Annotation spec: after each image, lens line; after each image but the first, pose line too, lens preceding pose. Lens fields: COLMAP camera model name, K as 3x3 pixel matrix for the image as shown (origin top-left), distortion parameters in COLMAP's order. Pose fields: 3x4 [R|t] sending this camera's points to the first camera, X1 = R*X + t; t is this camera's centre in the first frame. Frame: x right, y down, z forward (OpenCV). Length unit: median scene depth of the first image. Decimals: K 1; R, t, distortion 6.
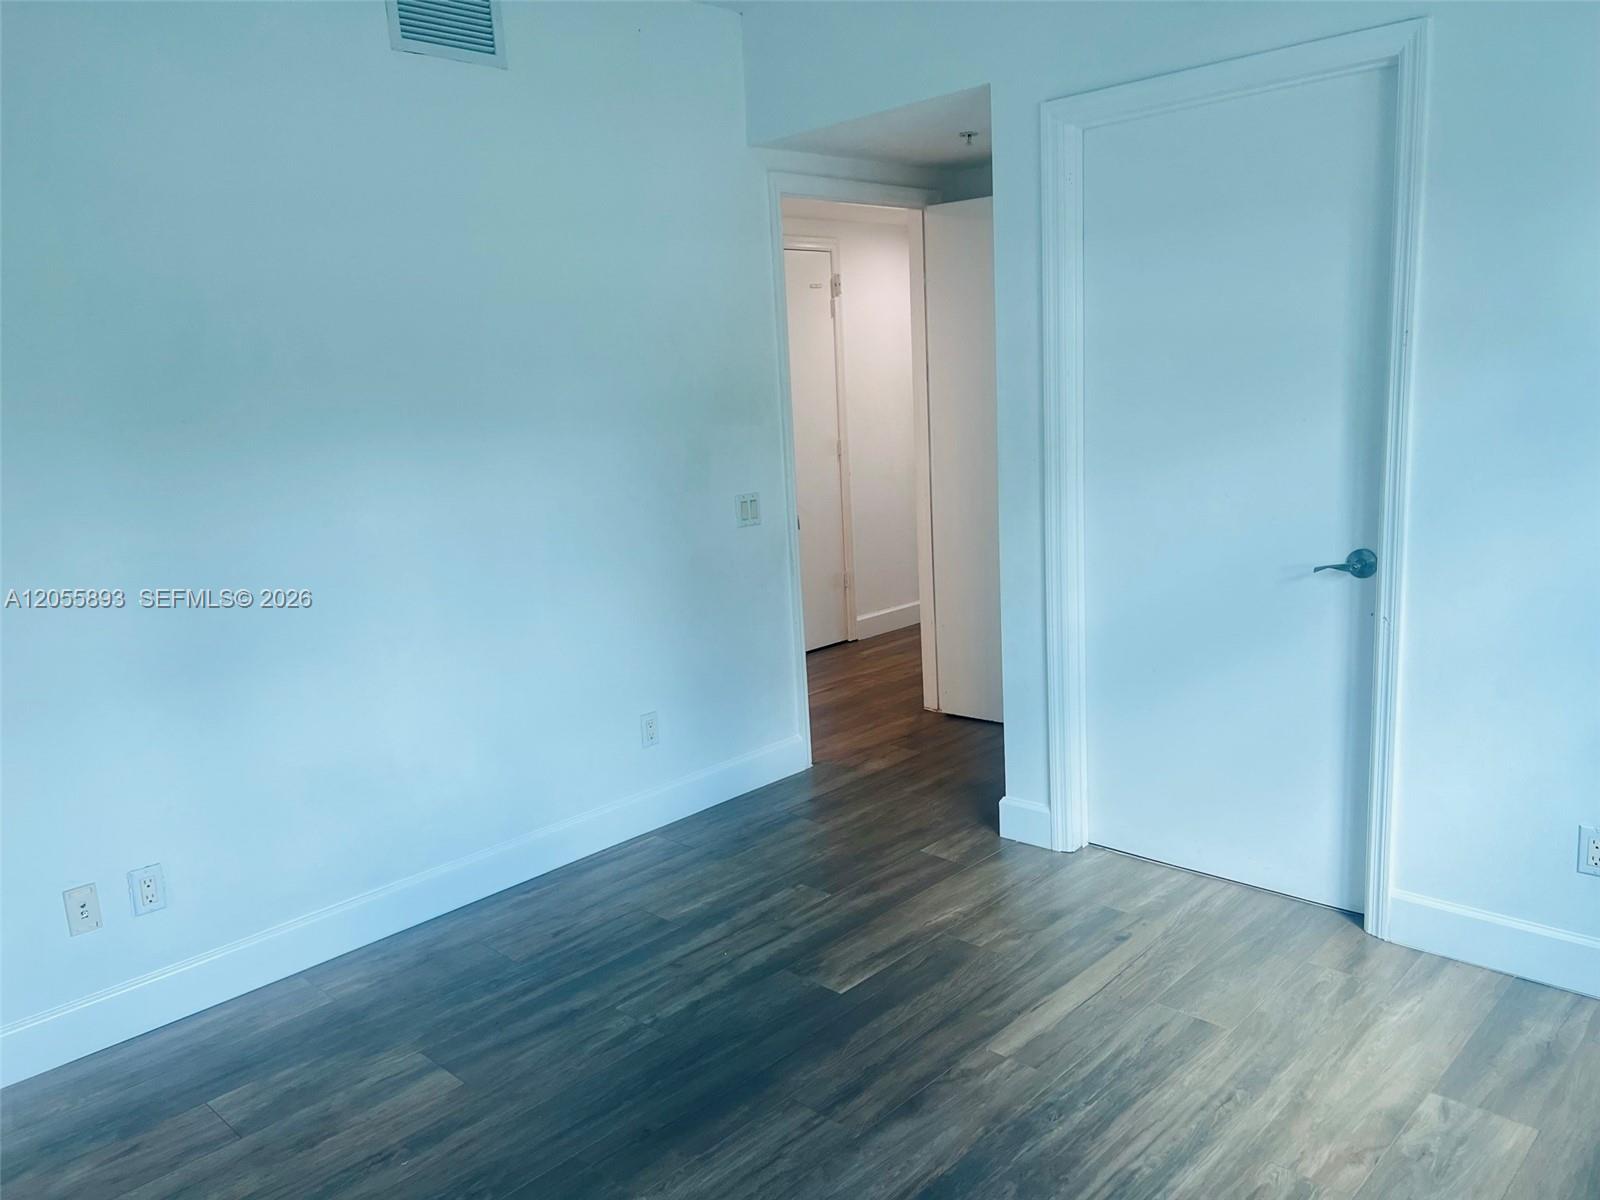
lens RADIAL K [[1209.3, 0, 800.0], [0, 1209.3, 600.0], [0, 0, 1]] dist [0.061871, -0.063421]
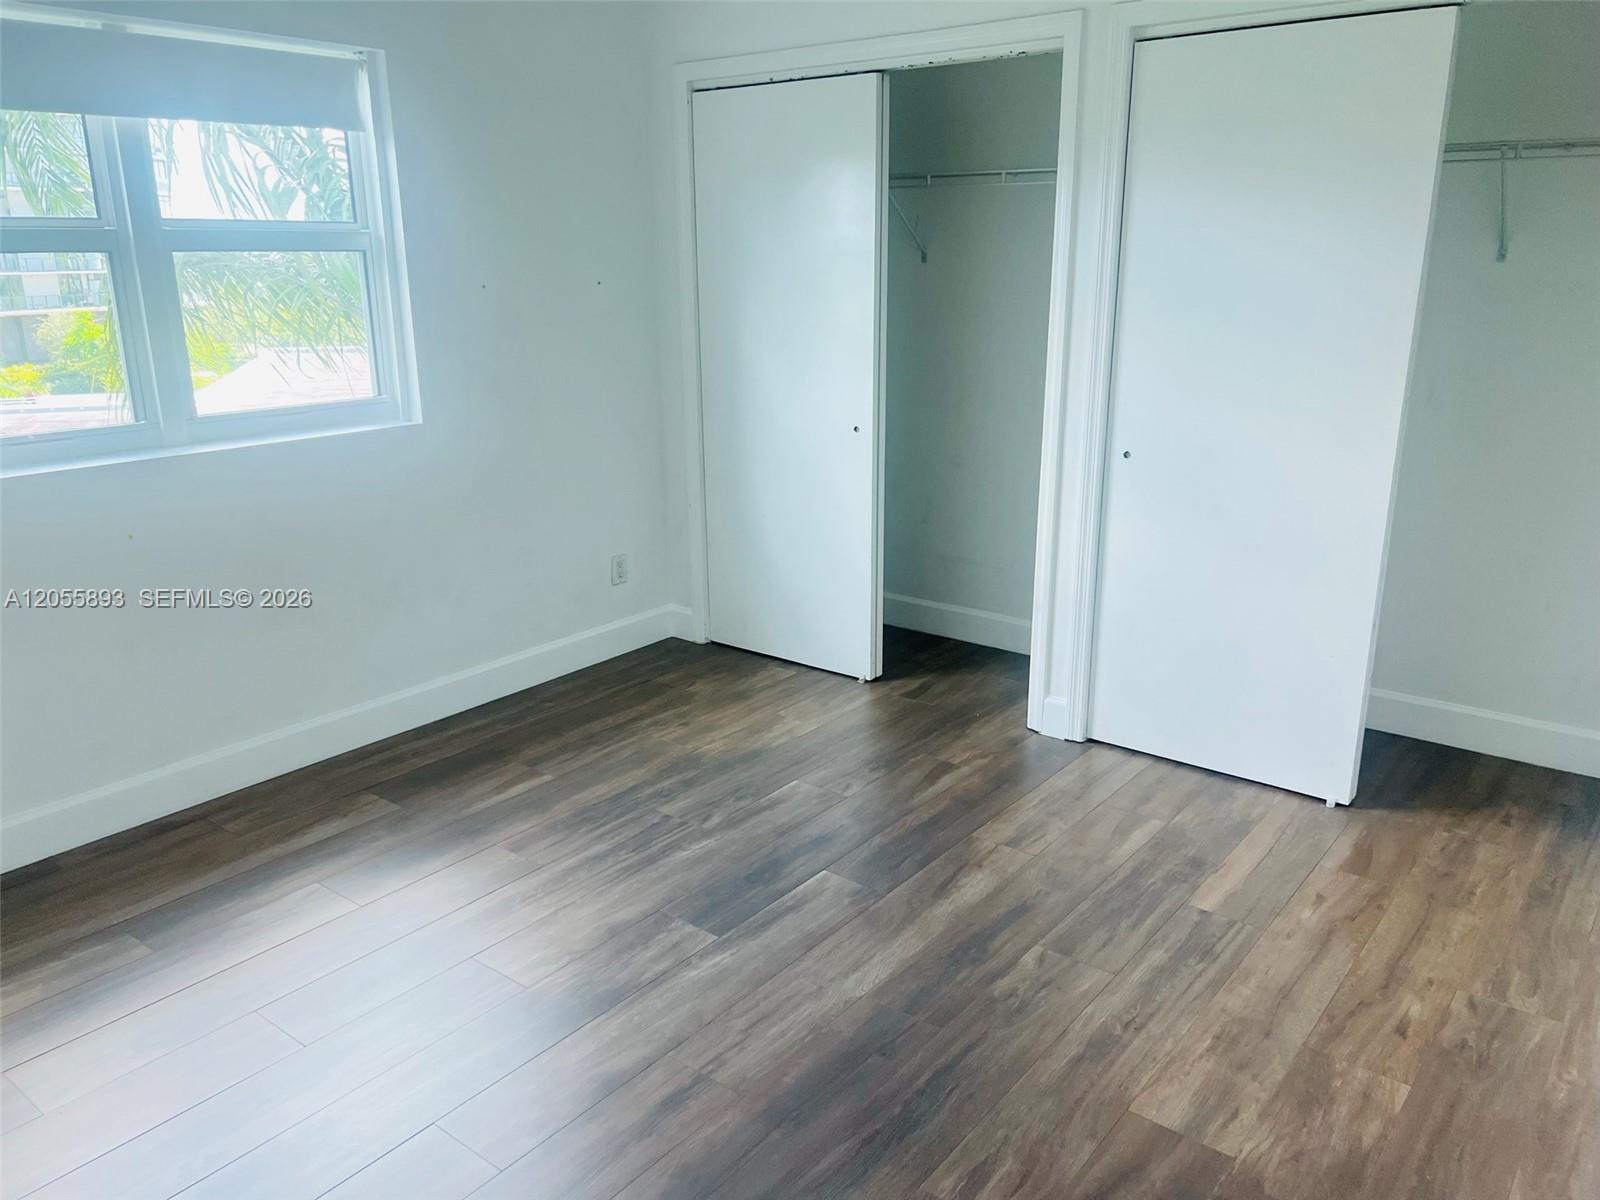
lens RADIAL K [[1209.3, 0, 800.0], [0, 1209.3, 600.0], [0, 0, 1]] dist [0.061871, -0.063421]
pose [[-0.992852, 0.084702, -0.084091, -0.007419], [0.038164, 0.892848, 0.448738, -0.332455], [0.113090, 0.442321, -0.889698, 1.698729]]
